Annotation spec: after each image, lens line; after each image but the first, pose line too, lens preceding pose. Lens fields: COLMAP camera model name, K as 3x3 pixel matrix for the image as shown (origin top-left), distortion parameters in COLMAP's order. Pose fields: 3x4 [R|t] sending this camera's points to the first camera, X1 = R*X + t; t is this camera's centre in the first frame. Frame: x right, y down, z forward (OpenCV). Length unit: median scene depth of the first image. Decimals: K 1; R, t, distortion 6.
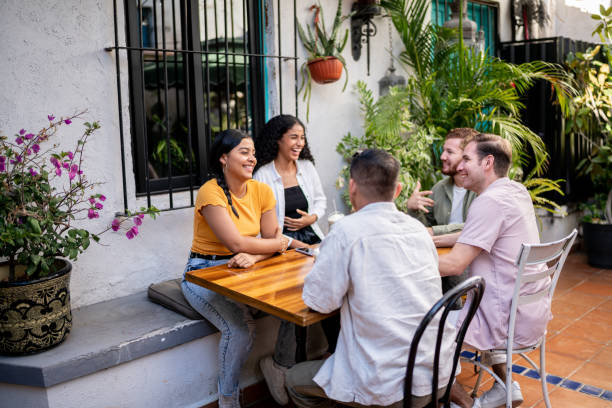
lens RADIAL K [[644.1, 0, 324.8], [0, 644.1, 204.4], [0, 0, 1]] dist [-0.085216, 0.014783]
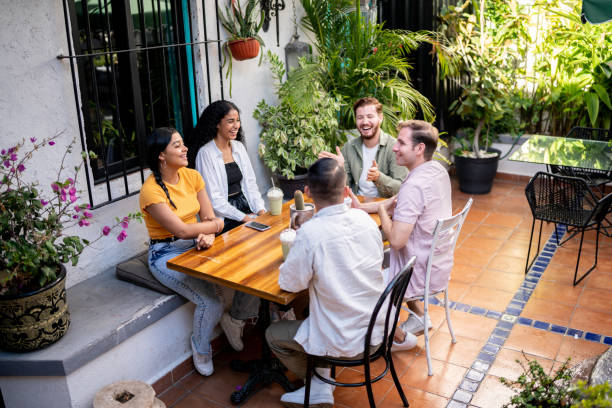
lens RADIAL K [[644.1, 0, 324.8], [0, 644.1, 204.4], [0, 0, 1]] dist [-0.085216, 0.014783]
pose [[0.972558, -0.077028, 0.219538, -0.127172], [0.039595, 0.984637, 0.170065, -0.129041], [-0.229265, -0.156706, 0.960667, -0.125576]]
